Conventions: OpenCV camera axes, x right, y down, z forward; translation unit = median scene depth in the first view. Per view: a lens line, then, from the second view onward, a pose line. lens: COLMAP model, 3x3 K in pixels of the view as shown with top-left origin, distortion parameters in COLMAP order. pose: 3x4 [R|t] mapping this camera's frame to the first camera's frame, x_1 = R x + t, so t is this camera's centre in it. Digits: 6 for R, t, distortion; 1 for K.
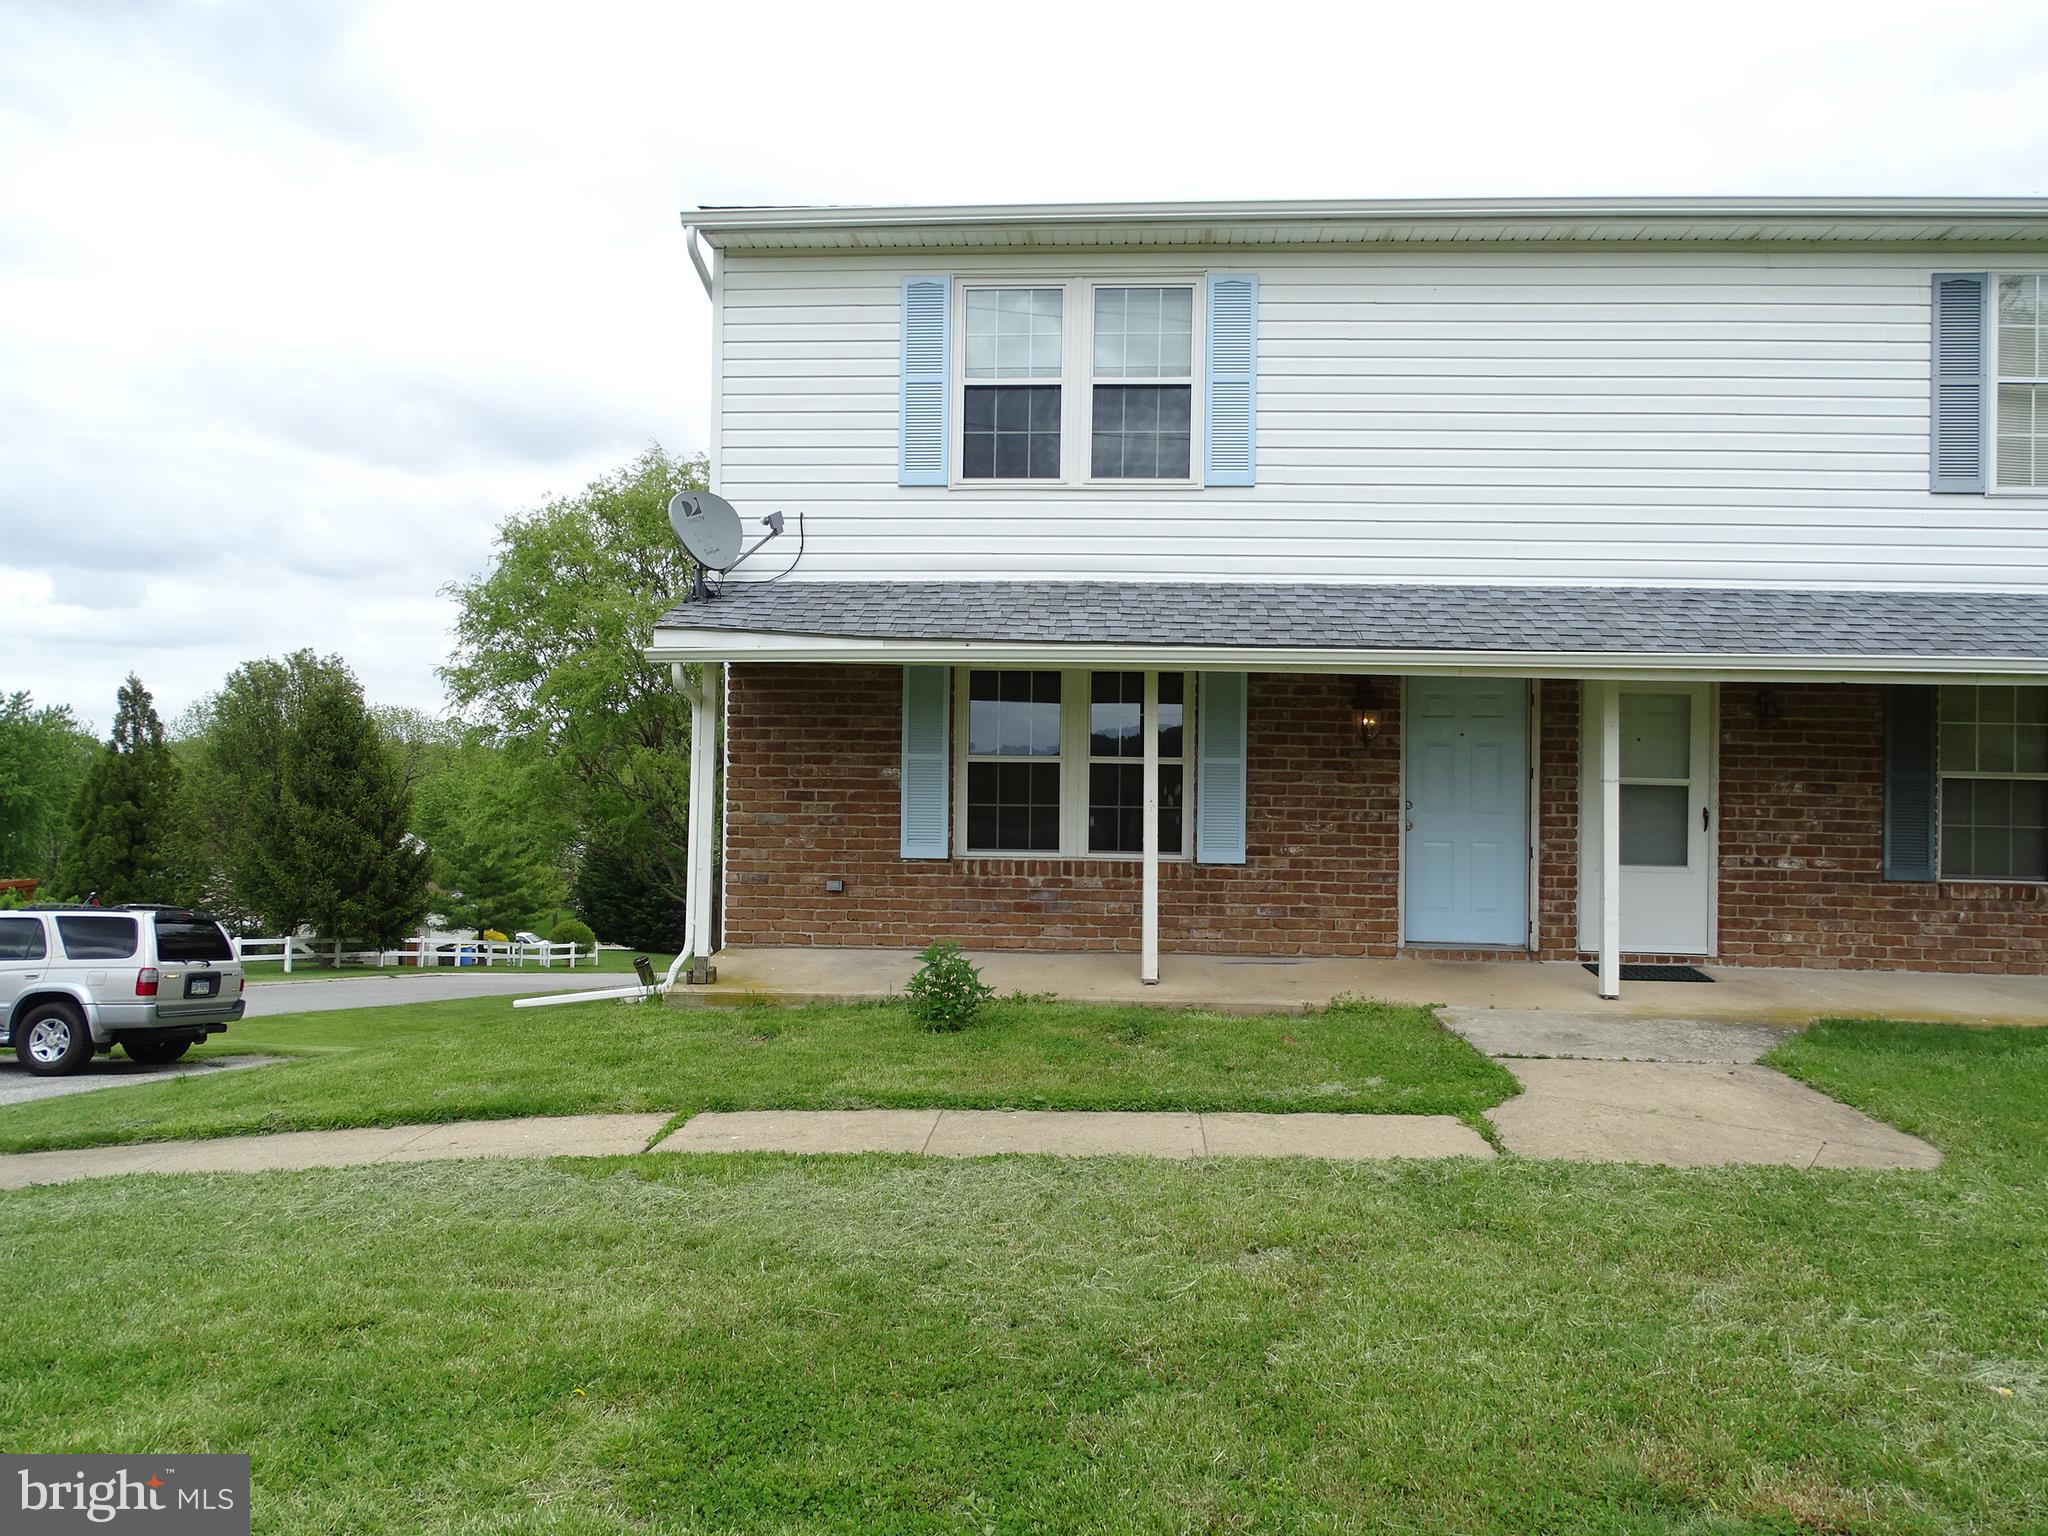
lens RADIAL K [[1324.5, 0, 1024.4], [0, 1324.5, 779.5], [0, 0, 1]] dist [0.037348, -0.000322]
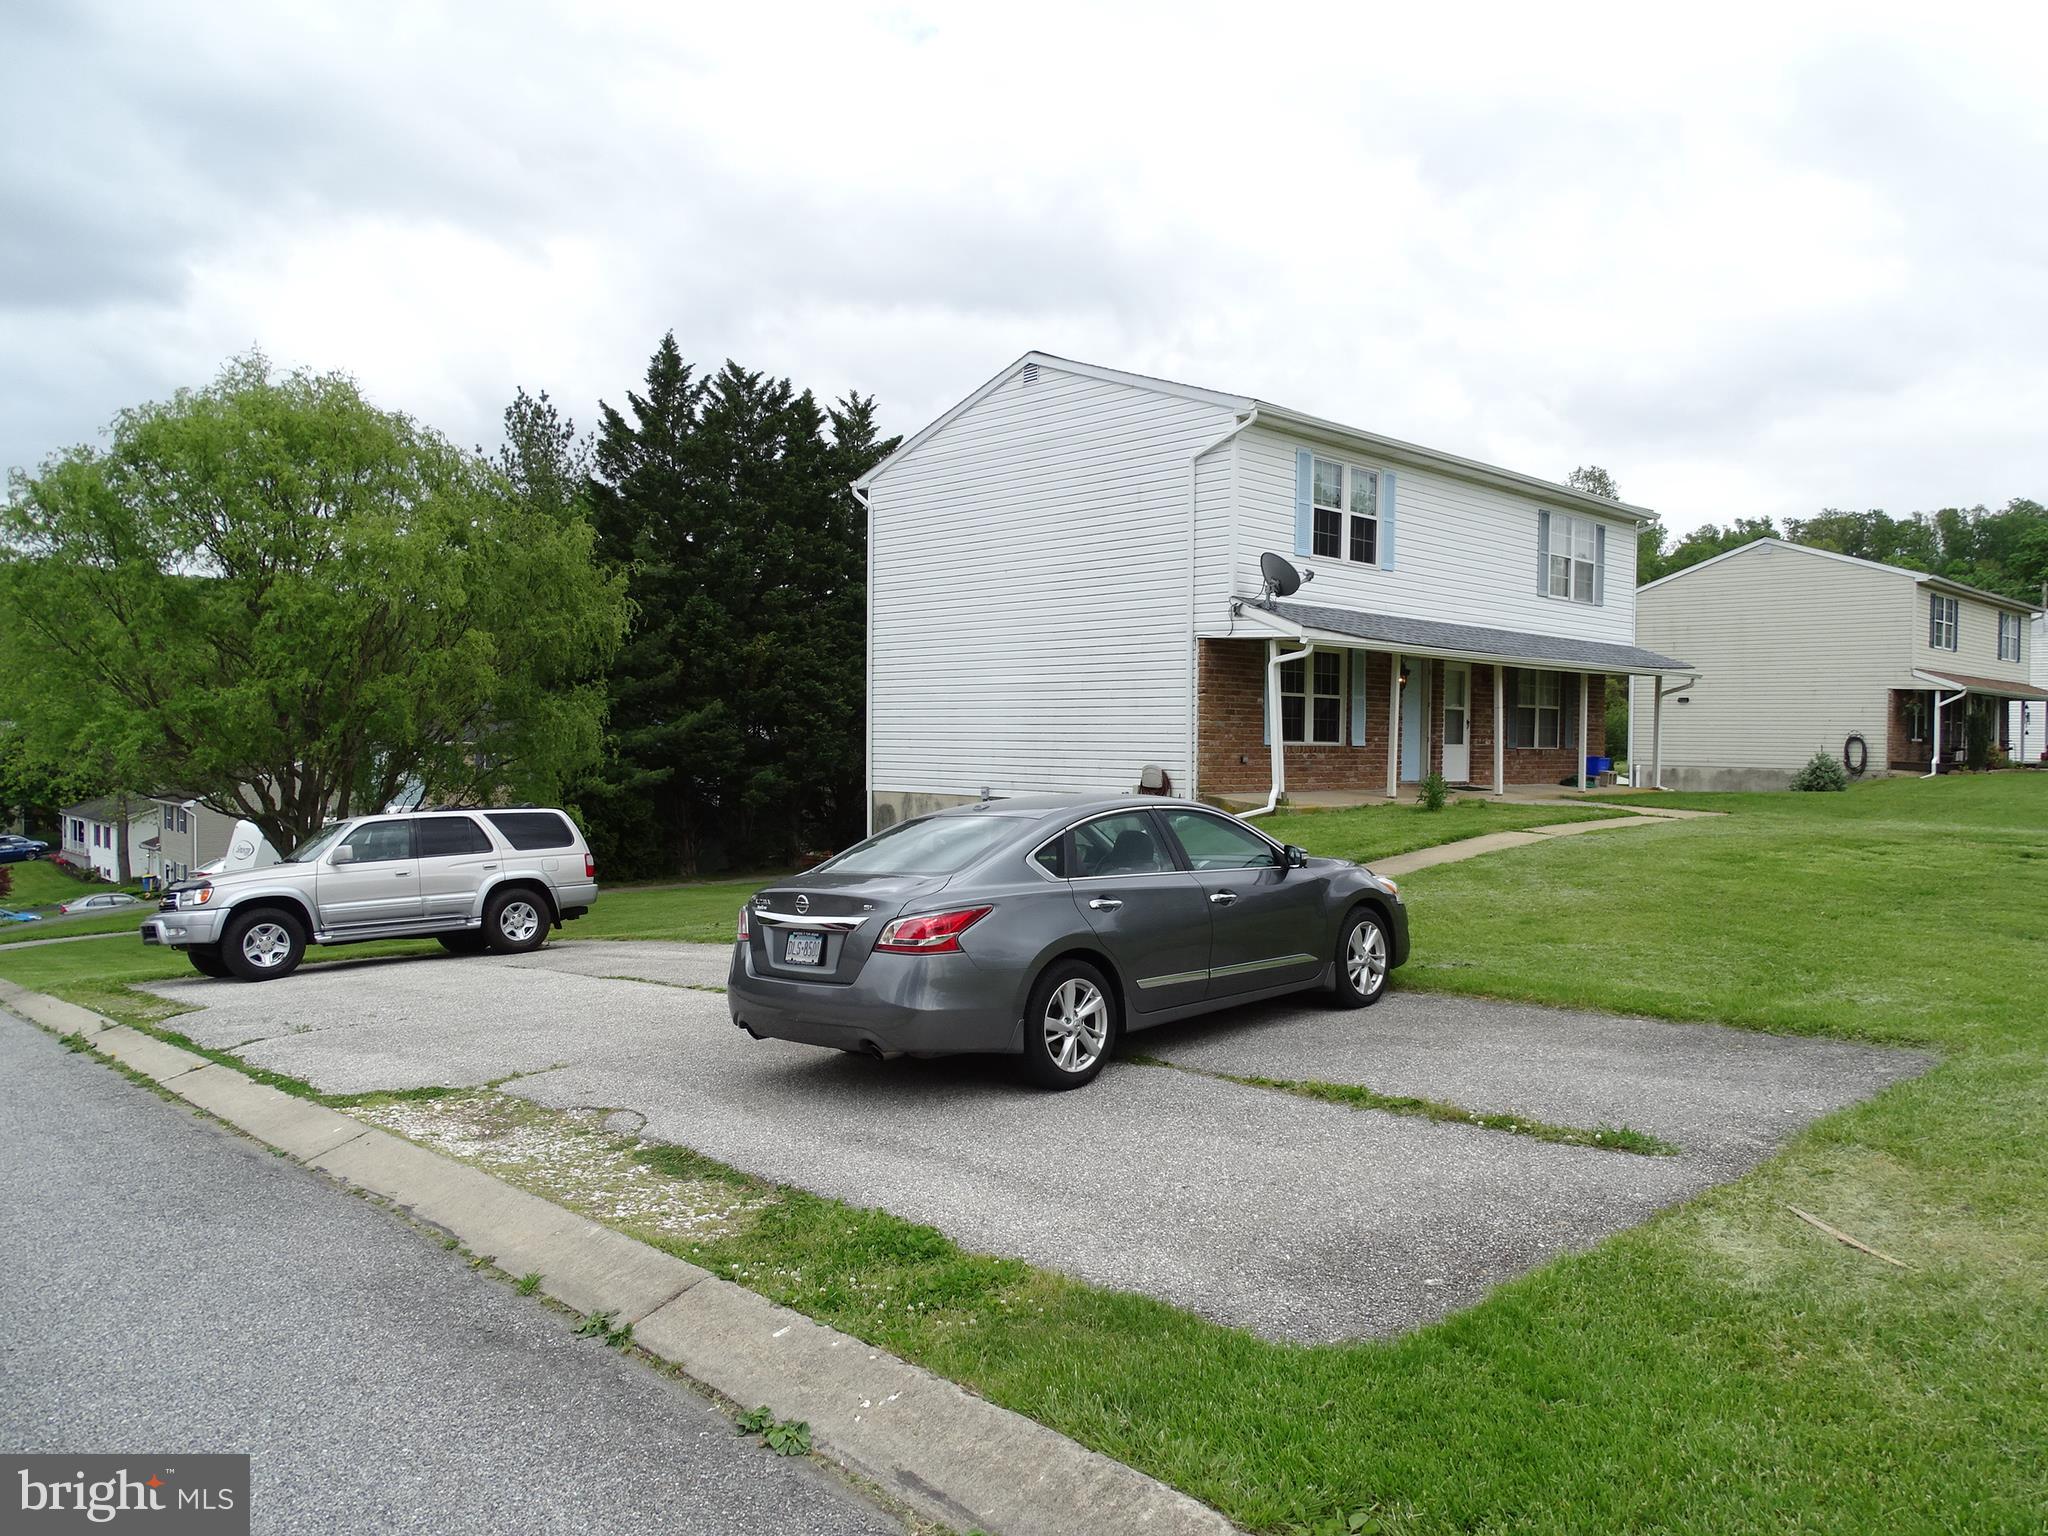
lens RADIAL K [[1462.5, 0, 1030.2], [0, 1462.5, 767.4], [0, 0, 1]] dist [0.013181, -0.001930]
pose [[0.677386, -0.019964, 0.735357, -1.914870], [-0.018889, 0.998830, 0.044517, 0.003888], [-0.735385, -0.044045, 0.676216, -0.187269]]
